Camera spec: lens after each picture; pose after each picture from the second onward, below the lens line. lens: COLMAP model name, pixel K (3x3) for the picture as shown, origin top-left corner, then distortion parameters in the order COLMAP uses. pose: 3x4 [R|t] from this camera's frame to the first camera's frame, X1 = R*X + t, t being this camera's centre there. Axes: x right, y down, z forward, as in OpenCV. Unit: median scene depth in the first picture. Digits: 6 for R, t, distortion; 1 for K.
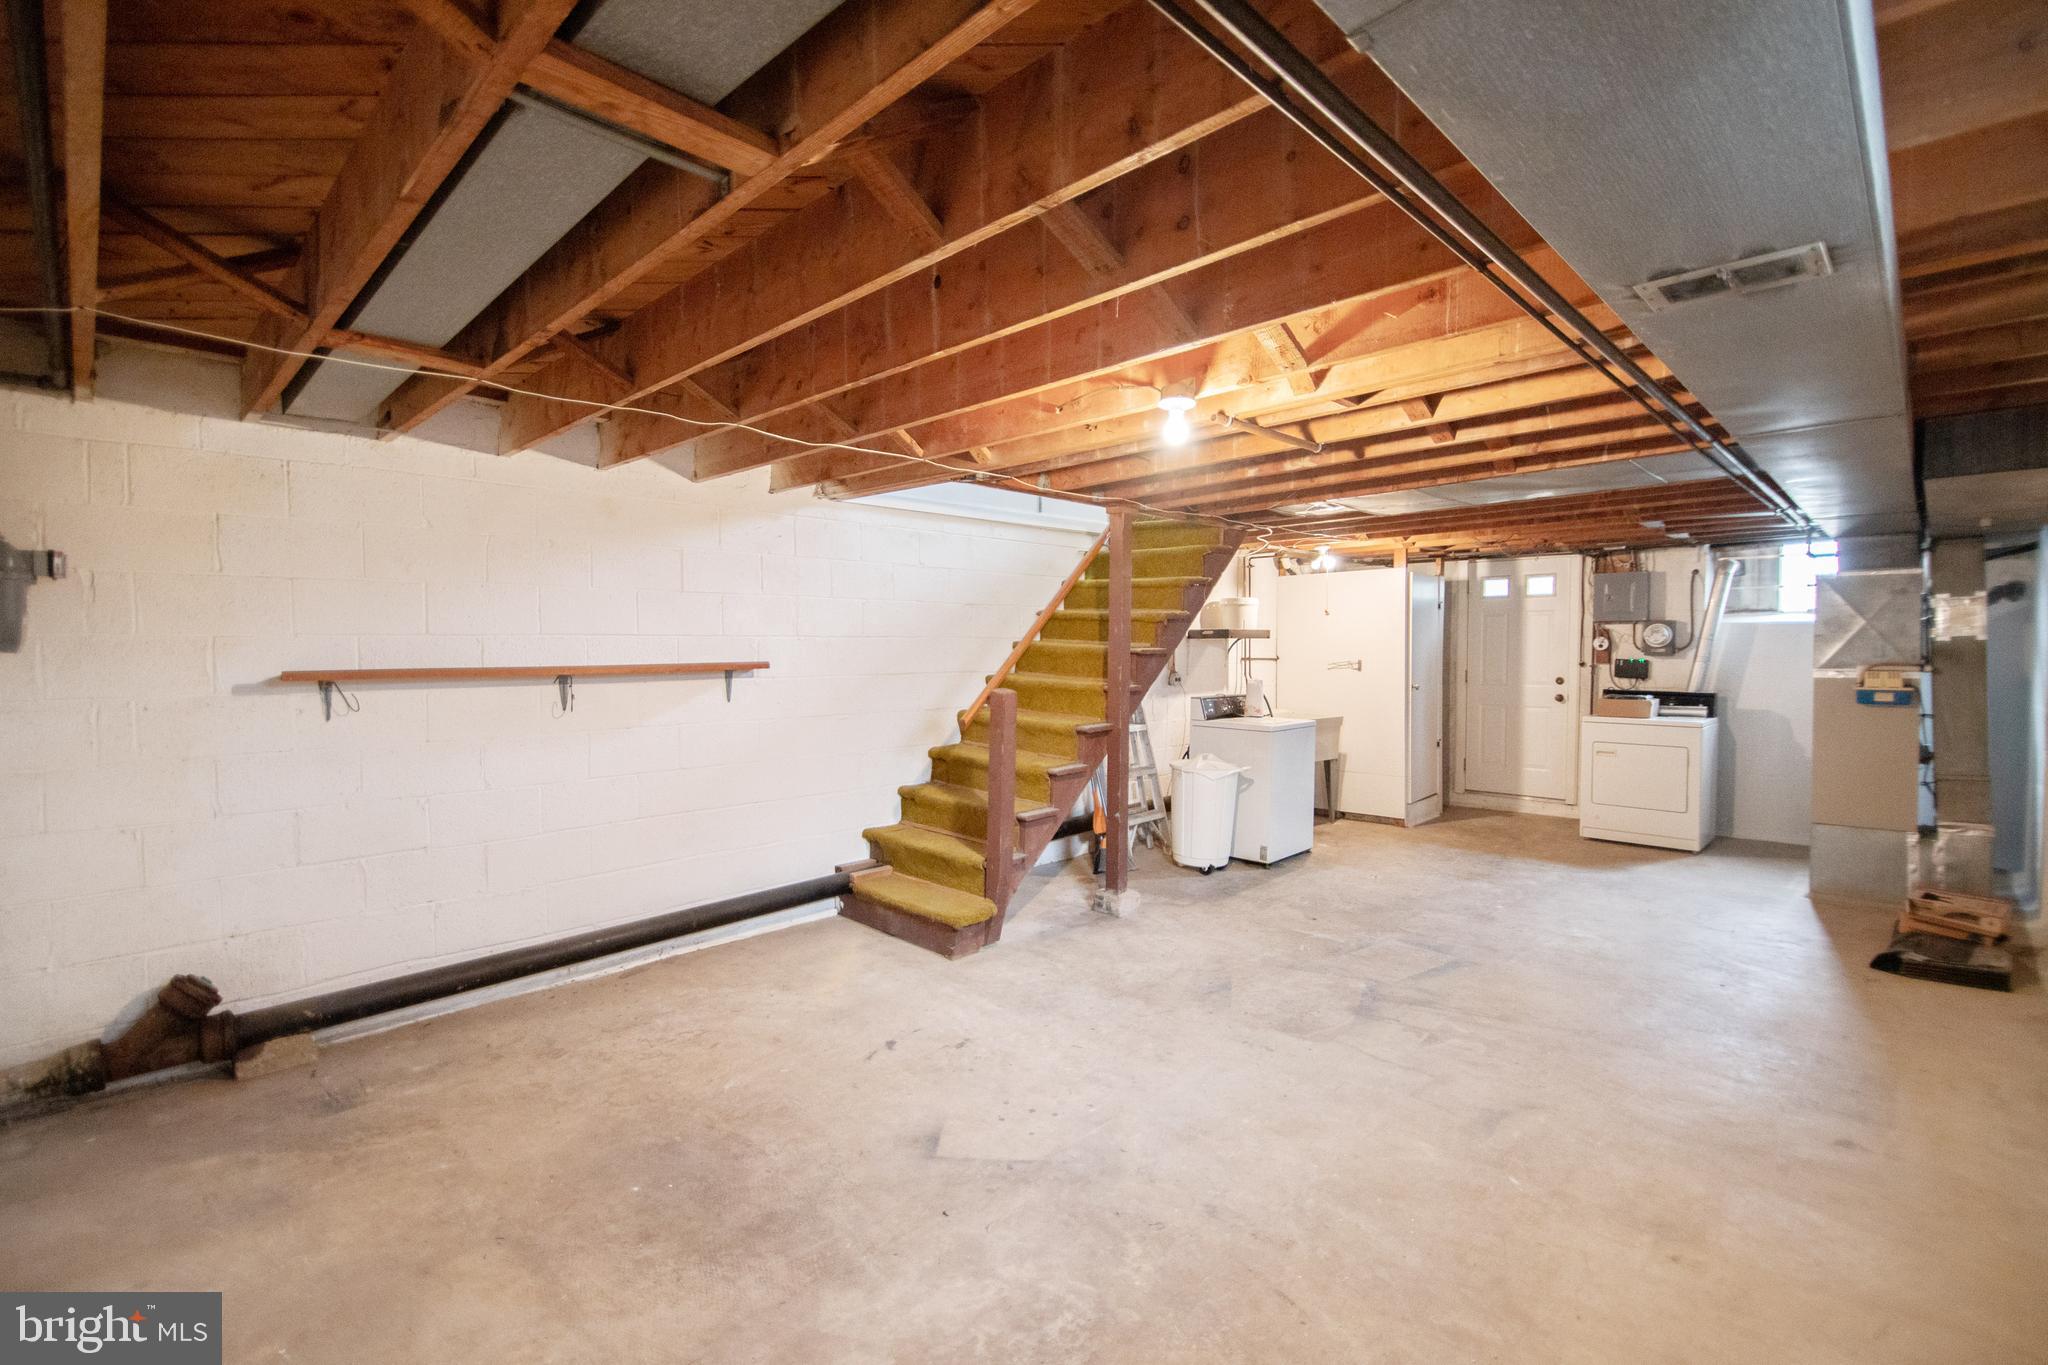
lens RADIAL K [[923.8, 0, 1006.2], [0, 923.8, 676.0], [0, 0, 1]] dist [0.012655, 0.000105]
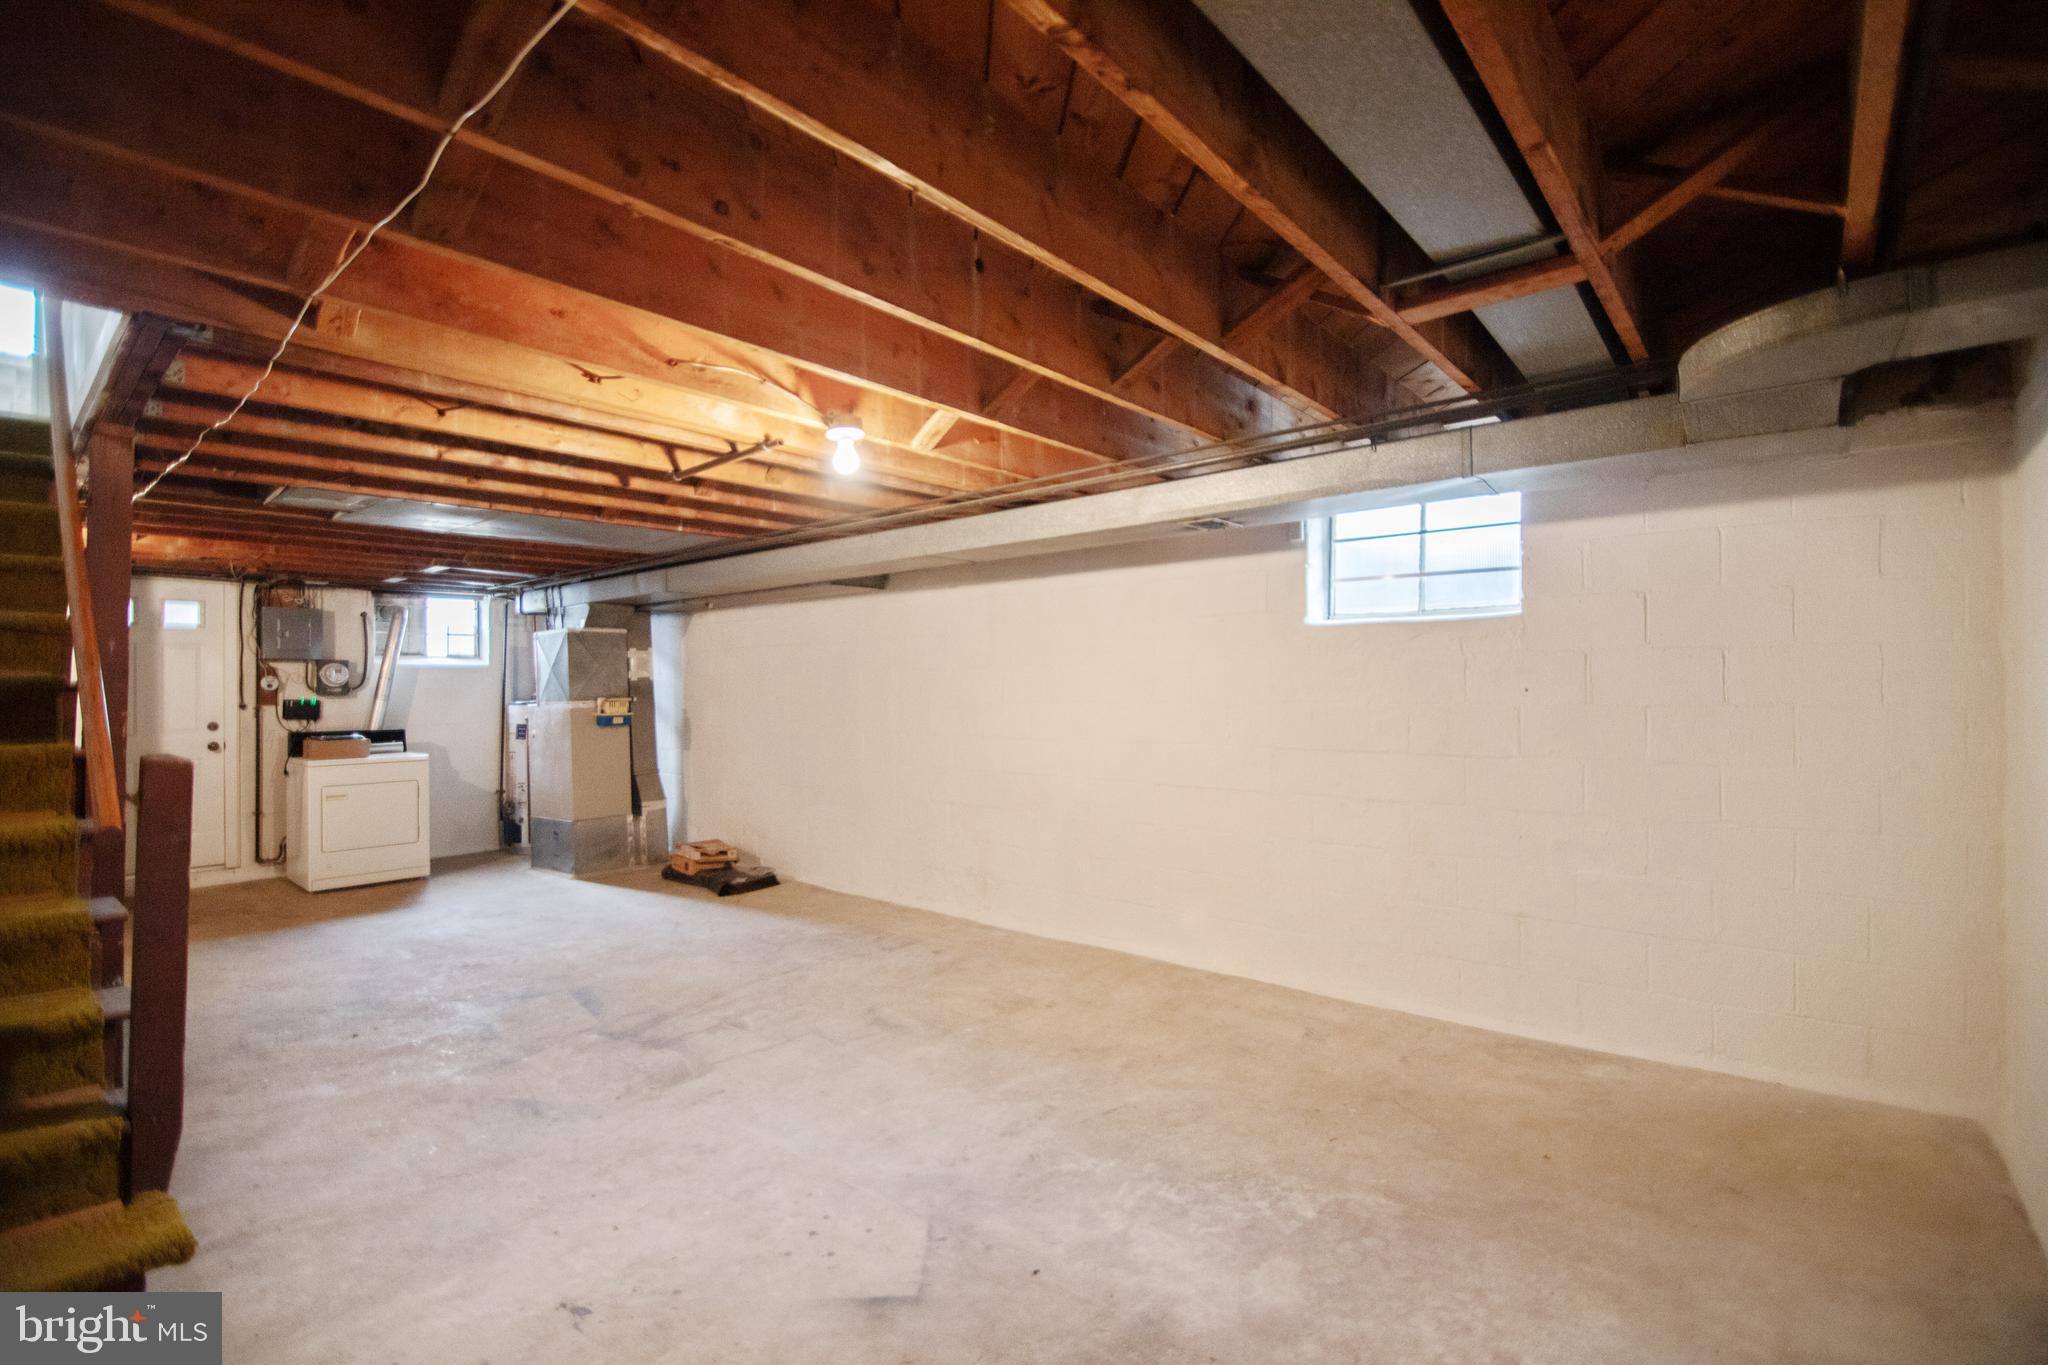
lens RADIAL K [[923.8, 0, 1007.6], [0, 923.8, 682.7], [0, 0, 1]] dist [0.012655, 0.000105]
pose [[-0.075205, 0.007814, 0.997137, -0.619688], [0.038486, 0.999247, -0.004928, -0.005749], [-0.996425, 0.038006, -0.075449, 0.666659]]
